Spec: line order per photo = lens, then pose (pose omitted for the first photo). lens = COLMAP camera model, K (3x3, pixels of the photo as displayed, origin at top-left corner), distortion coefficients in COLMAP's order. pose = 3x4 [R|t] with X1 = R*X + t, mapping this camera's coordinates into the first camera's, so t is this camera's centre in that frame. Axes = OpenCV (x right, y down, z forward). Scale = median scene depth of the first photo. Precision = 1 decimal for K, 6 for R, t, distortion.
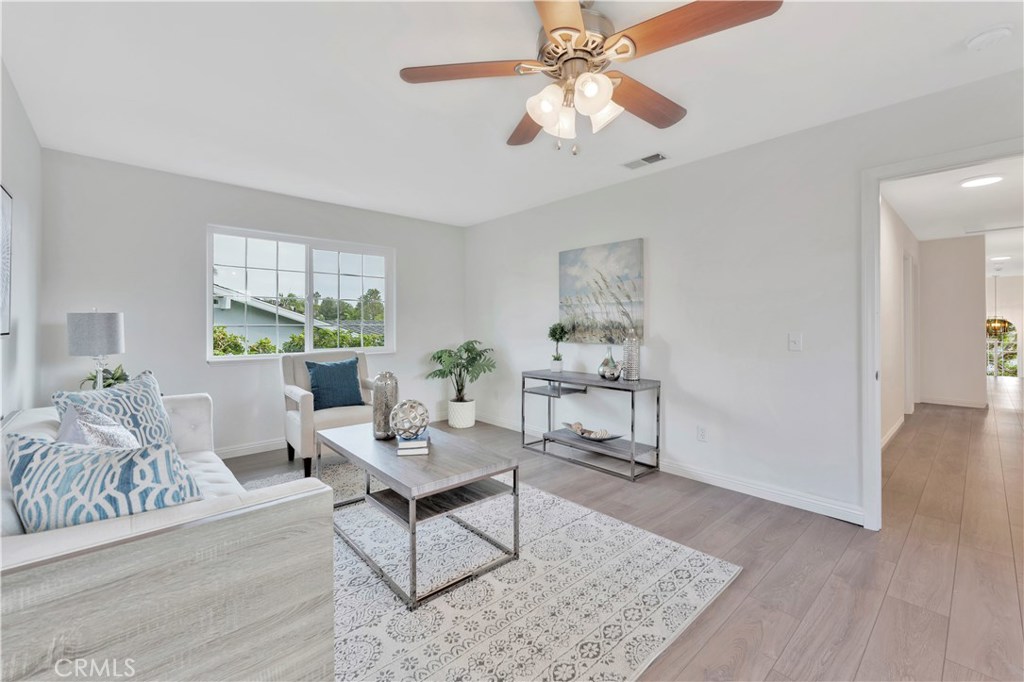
lens RADIAL K [[422.3, 0, 509.7], [0, 422.3, 326.8], [0, 0, 1]] dist [0.000811, -0.000189]
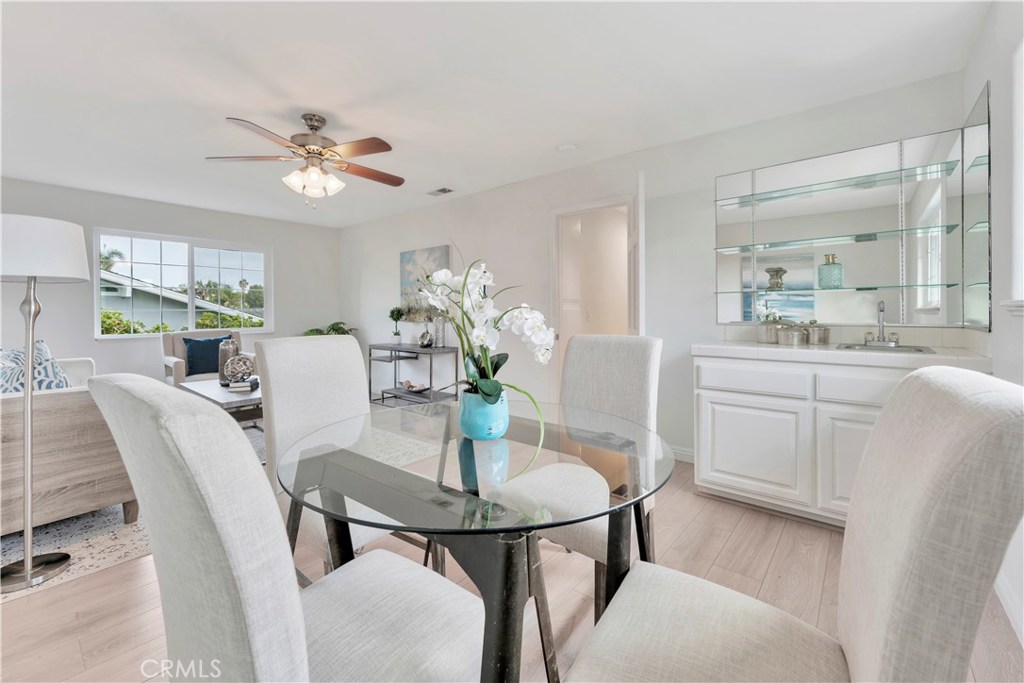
lens RADIAL K [[422.3, 0, 515.9], [0, 422.3, 317.3], [0, 0, 1]] dist [0.000811, -0.000189]
pose [[0.990458, -0.007536, 0.137610, 0.321526], [0.006709, 0.999957, 0.006475, 0.018551], [-0.137653, -0.005490, 0.990465, -0.379289]]
